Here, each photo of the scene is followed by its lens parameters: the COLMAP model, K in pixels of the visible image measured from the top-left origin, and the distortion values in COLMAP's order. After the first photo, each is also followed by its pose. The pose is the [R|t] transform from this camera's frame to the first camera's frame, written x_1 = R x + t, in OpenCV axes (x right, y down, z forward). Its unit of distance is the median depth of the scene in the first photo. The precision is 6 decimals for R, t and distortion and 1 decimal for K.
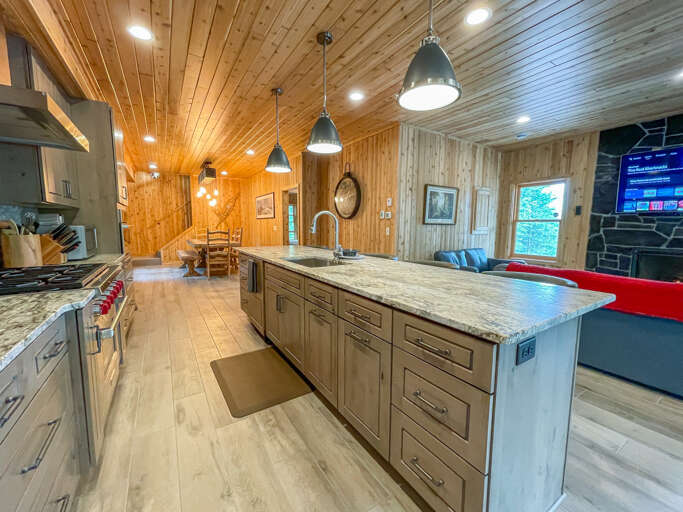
lens RADIAL K [[280.5, 0, 342.4], [0, 280.5, 256.4], [0, 0, 1]] dist [-0.000580, 0.000044]
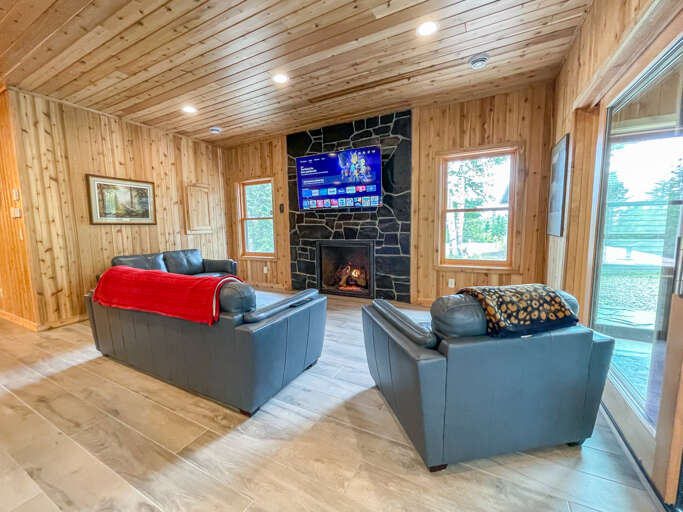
lens RADIAL K [[280.5, 0, 325.7], [0, 280.5, 258.9], [0, 0, 1]] dist [-0.000580, 0.000044]
pose [[0.878613, -0.080858, 0.470639, 0.508568], [0.078596, 0.996606, 0.024495, 0.017259], [-0.471022, 0.015468, 0.881986, -0.024318]]
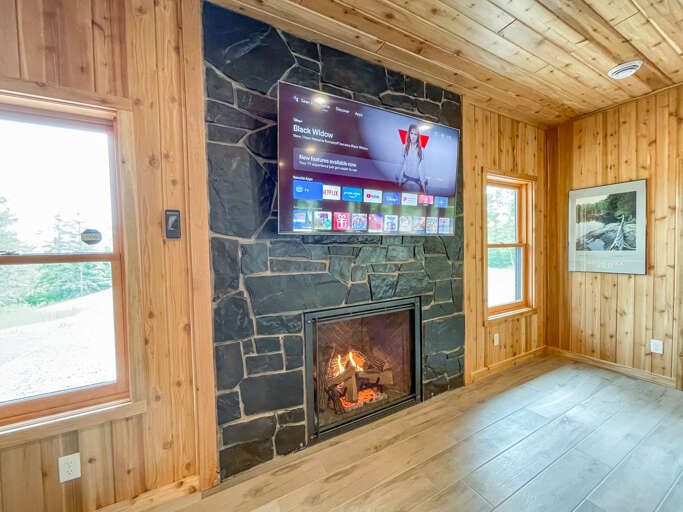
lens RADIAL K [[280.5, 0, 341.3], [0, 280.5, 257.4], [0, 0, 1]] dist [-0.000580, 0.000044]
pose [[0.058426, -0.039161, 0.997523, 0.577317], [0.136347, 0.990179, 0.030886, -0.120253], [-0.988937, 0.134205, 0.063191, 0.862776]]
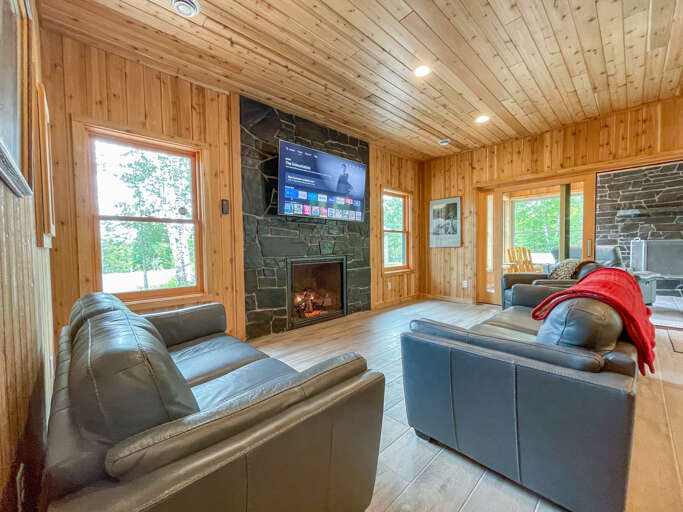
lens RADIAL K [[280.5, 0, 342.0], [0, 280.5, 260.2], [0, 0, 1]] dist [-0.000580, 0.000044]
pose [[-0.192790, -0.045103, 0.980203, 0.179193], [0.124376, 0.989763, 0.070006, -0.061831], [-0.973326, 0.135410, -0.185207, 0.951354]]
